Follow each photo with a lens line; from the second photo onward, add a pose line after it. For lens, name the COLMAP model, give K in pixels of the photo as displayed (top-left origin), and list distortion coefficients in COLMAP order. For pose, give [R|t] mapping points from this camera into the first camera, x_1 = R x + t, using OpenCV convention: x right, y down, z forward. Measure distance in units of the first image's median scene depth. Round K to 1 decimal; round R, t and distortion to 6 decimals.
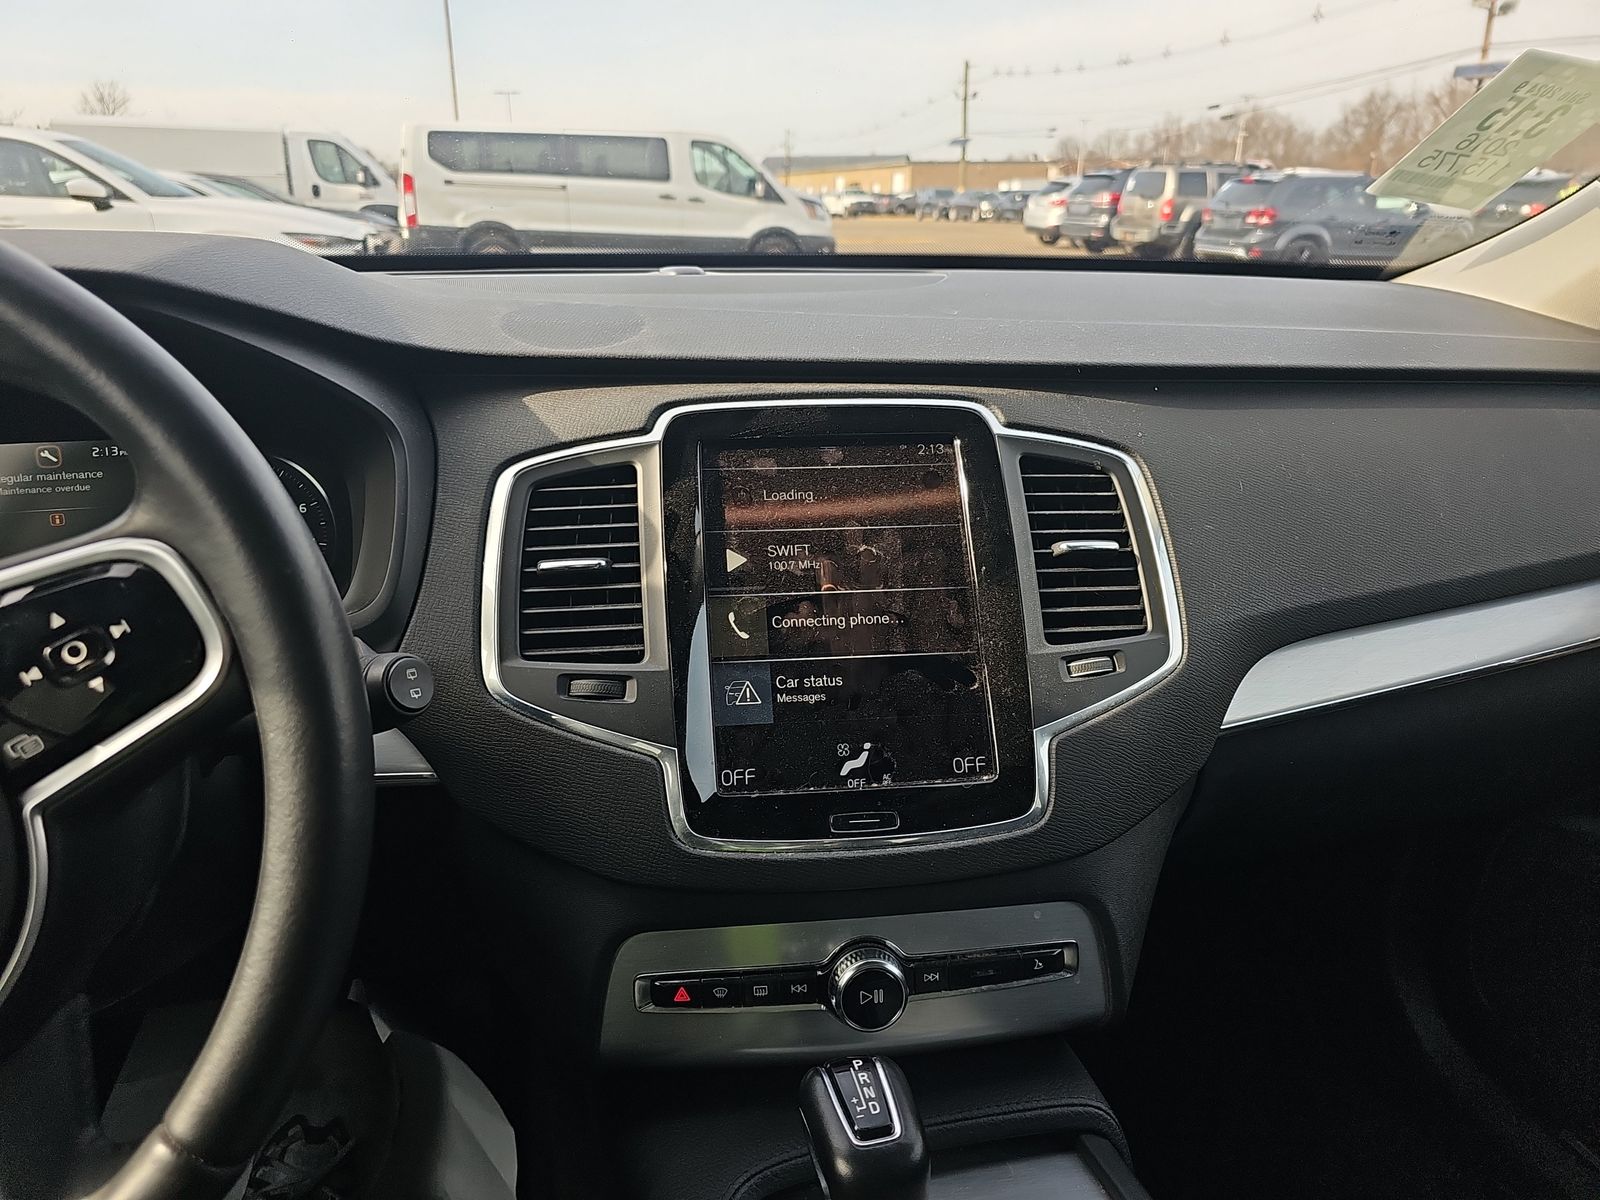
lens RADIAL K [[1052.4, 0, 800.0], [0, 1052.4, 600.0], [0, 0, 1]] dist [0.053436, -0.069647]
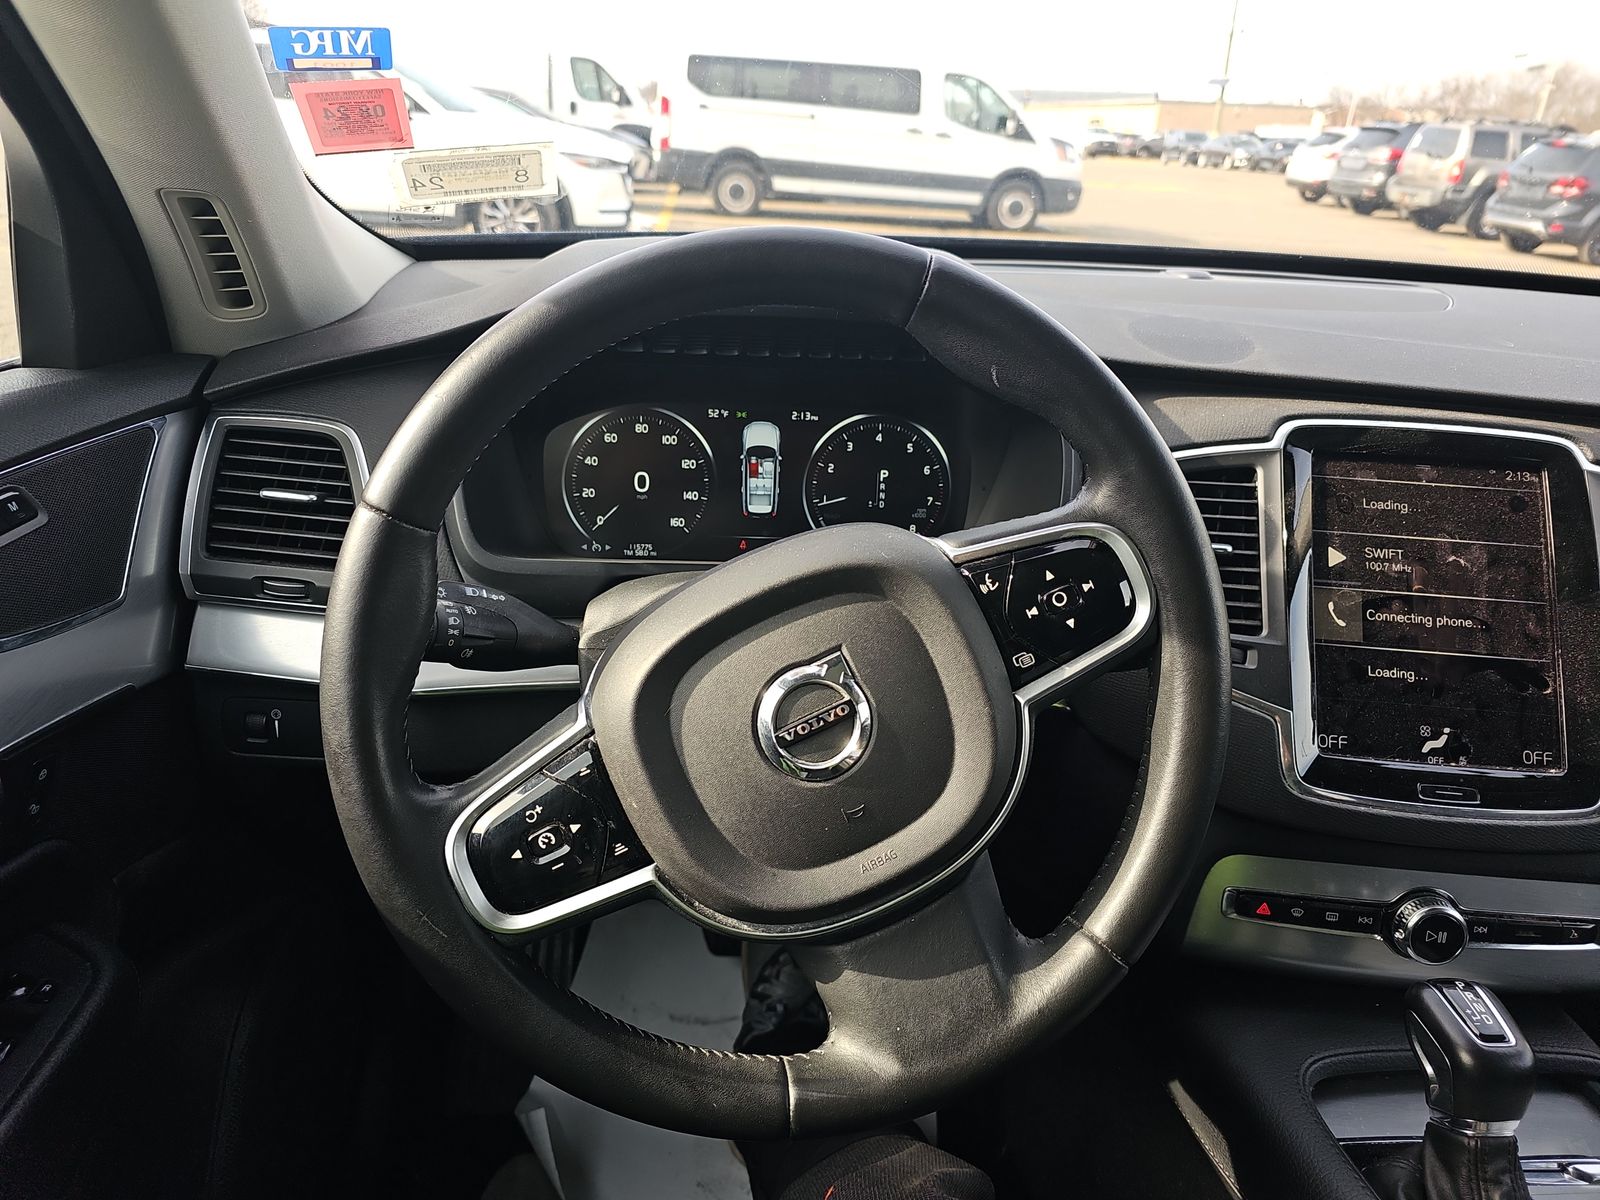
lens RADIAL K [[1066.9, 0, 800.0], [0, 1066.9, 600.0], [0, 0, 1]] dist [0.003792, -0.005798]
pose [[0.980419, 0.118277, -0.157445, -0.021375], [-0.109398, 0.991939, 0.063944, -0.000076], [0.163739, -0.045468, 0.985455, -0.012516]]
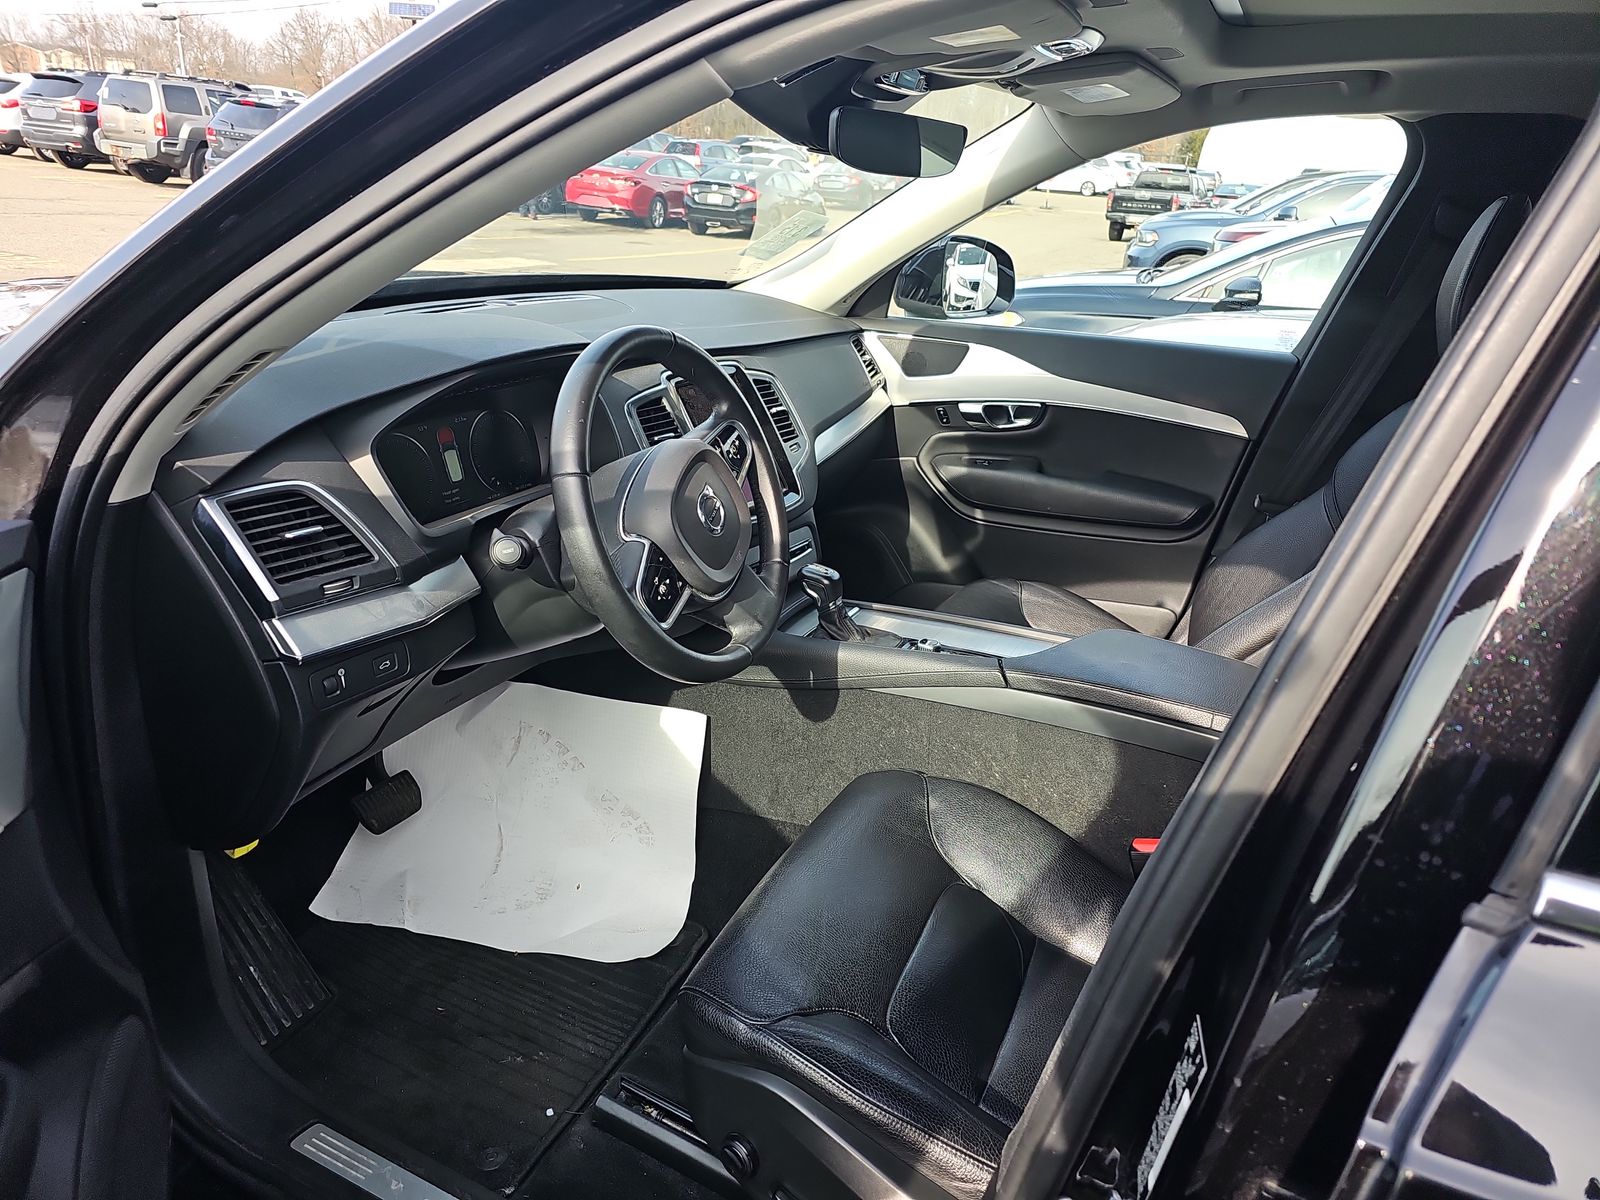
lens RADIAL K [[1093.3, 0, 800.0], [0, 1093.3, 600.0], [0, 0, 1]] dist [-0.000809, -0.006197]
pose [[0.647758, -0.239970, 0.723066, -0.097042], [0.191734, 0.969898, 0.150123, 0.000768], [-0.737324, 0.041393, 0.674269, -0.050479]]
